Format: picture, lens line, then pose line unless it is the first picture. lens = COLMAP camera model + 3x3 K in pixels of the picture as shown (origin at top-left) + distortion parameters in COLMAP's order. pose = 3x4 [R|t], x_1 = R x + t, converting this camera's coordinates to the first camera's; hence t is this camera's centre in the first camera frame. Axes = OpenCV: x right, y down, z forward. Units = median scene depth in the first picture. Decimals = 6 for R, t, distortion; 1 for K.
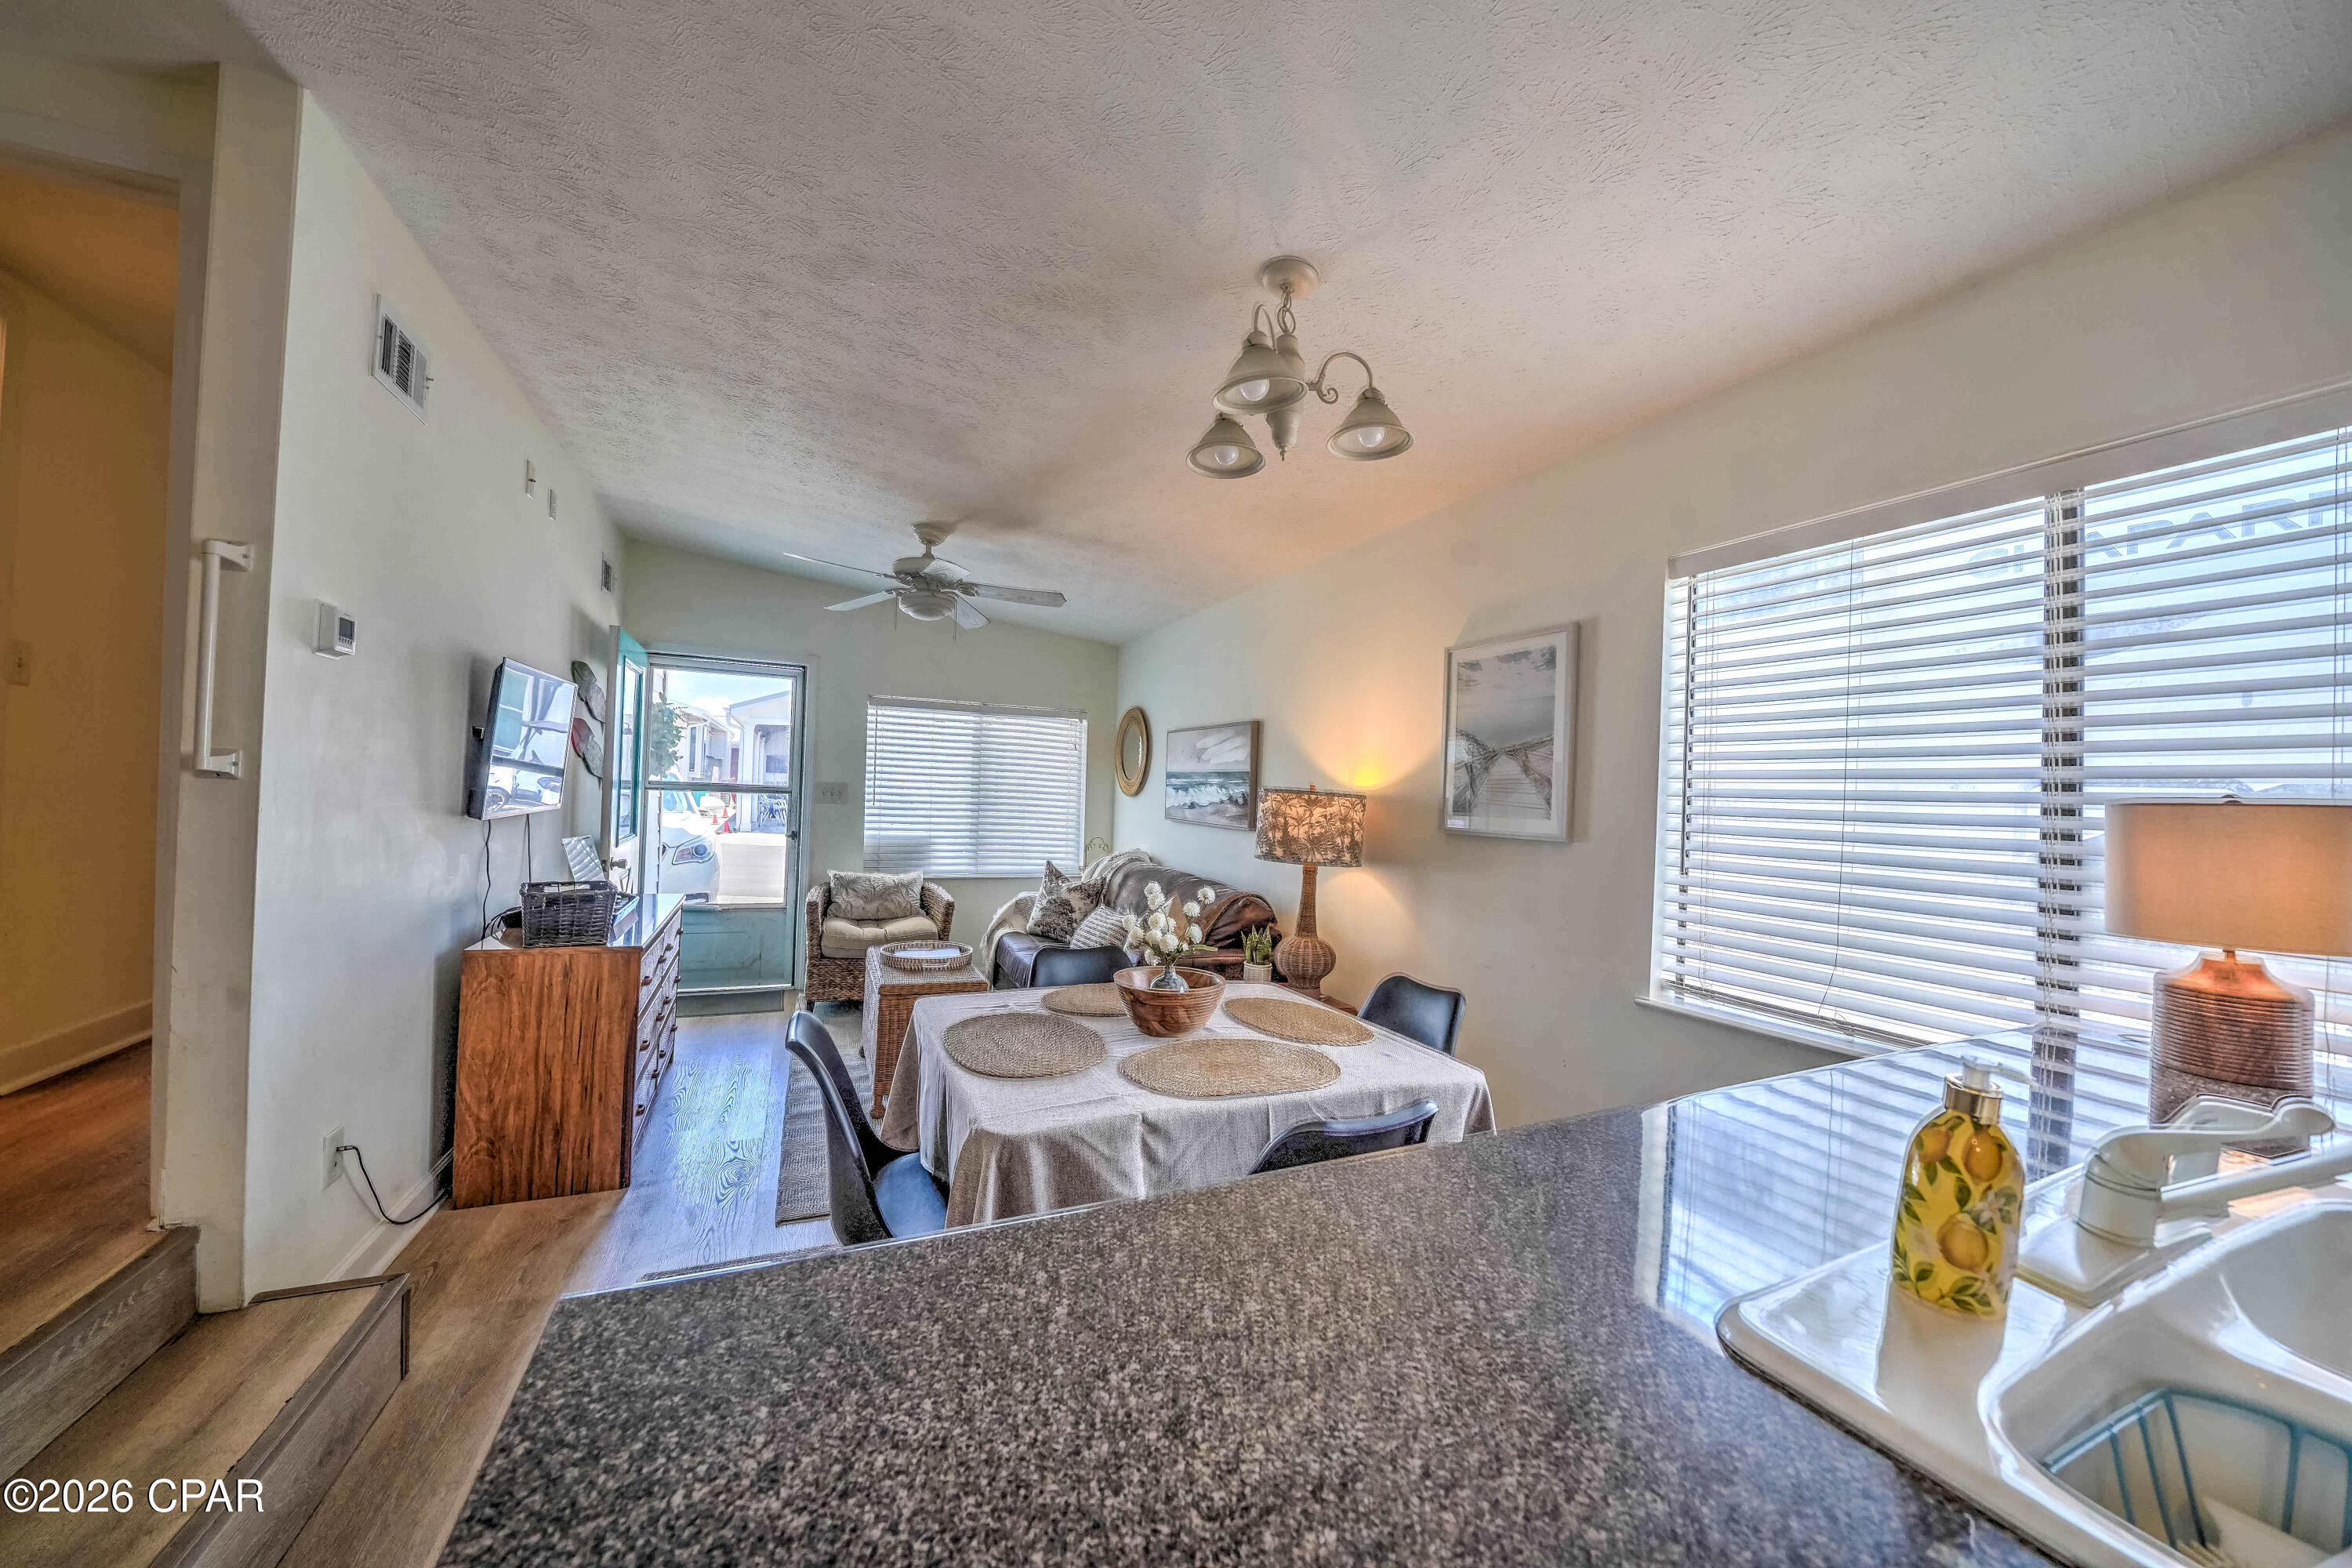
lens RADIAL K [[812.5, 0, 1158.2], [0, 812.5, 786.0], [0, 0, 1]] dist [-0.030914, 0.006033]
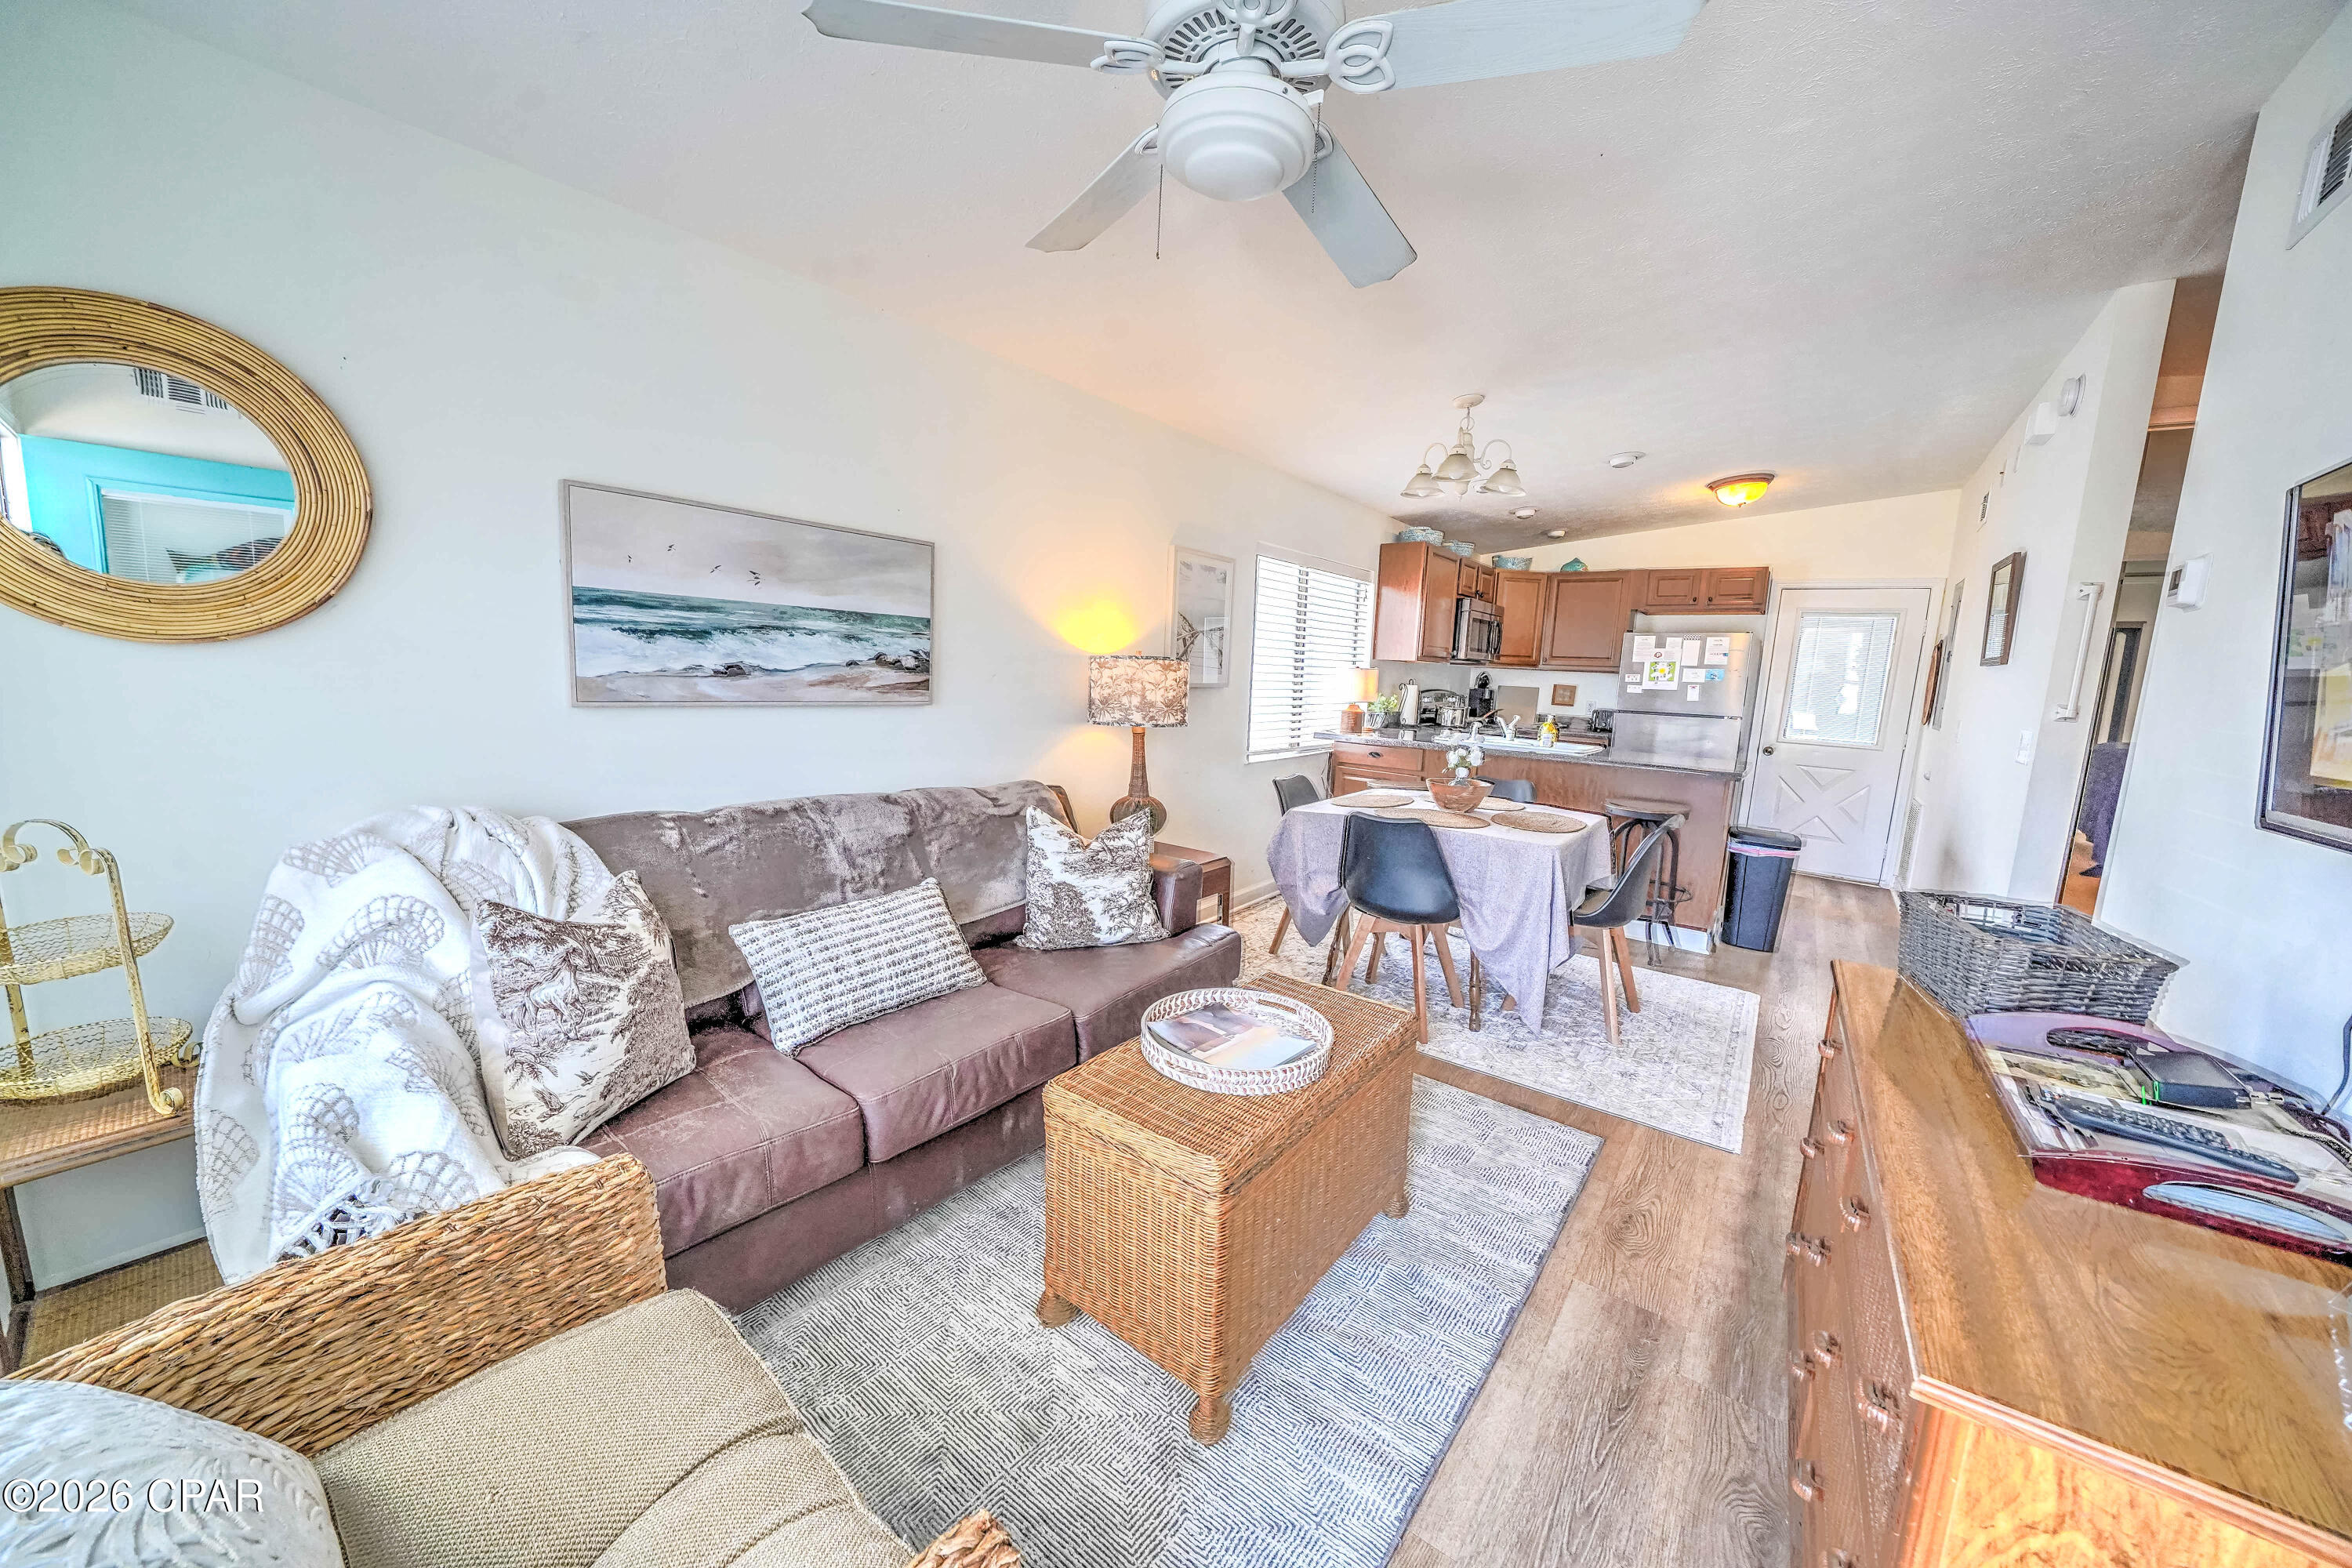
lens RADIAL K [[840.2, 0, 1118.1], [0, 840.2, 779.6], [0, 0, 1]] dist [-0.014351, -0.000041]
pose [[-0.444386, -0.183070, 0.876930, -0.802923], [-0.069778, 0.982996, 0.169852, -0.021469], [-0.893114, 0.014290, -0.449604, 1.568509]]
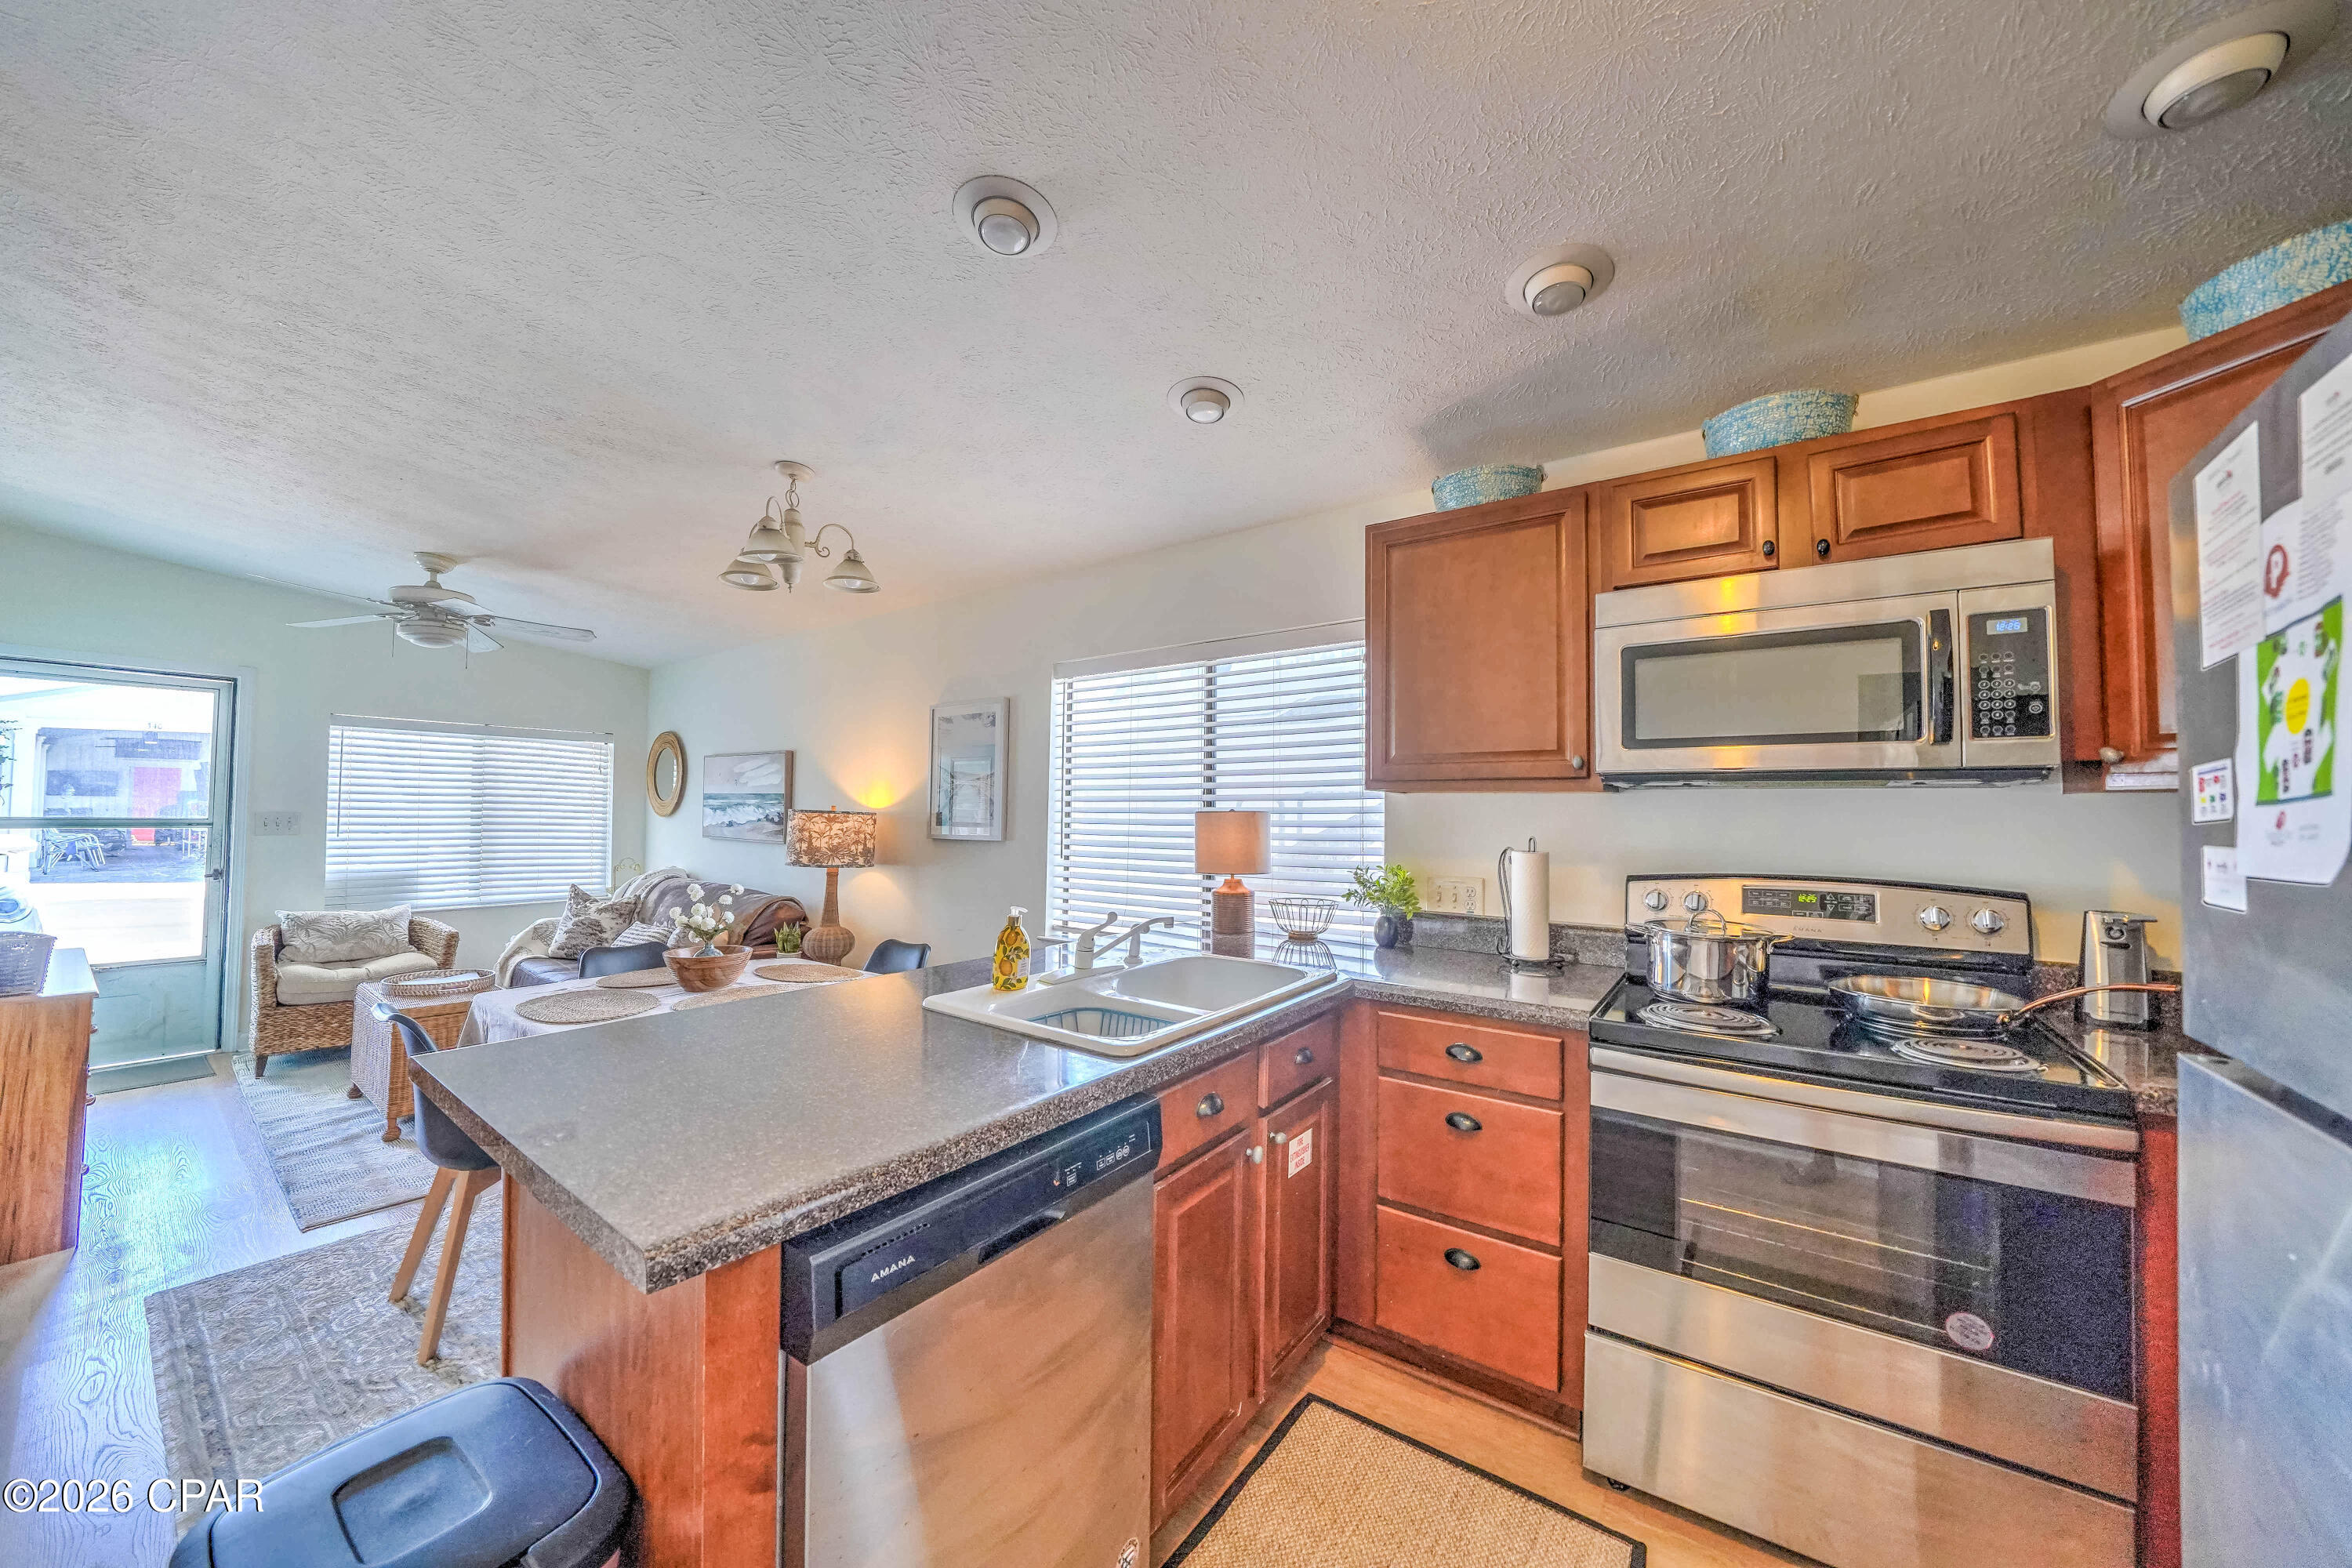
lens RADIAL K [[812.5, 0, 1158.2], [0, 812.5, 786.0], [0, 0, 1]] dist [-0.030914, 0.006033]
pose [[0.865635, -0.010719, 0.500561, -0.003896], [0.017172, 0.999818, -0.008286, -0.013628], [-0.500381, 0.015769, 0.865662, -0.365068]]
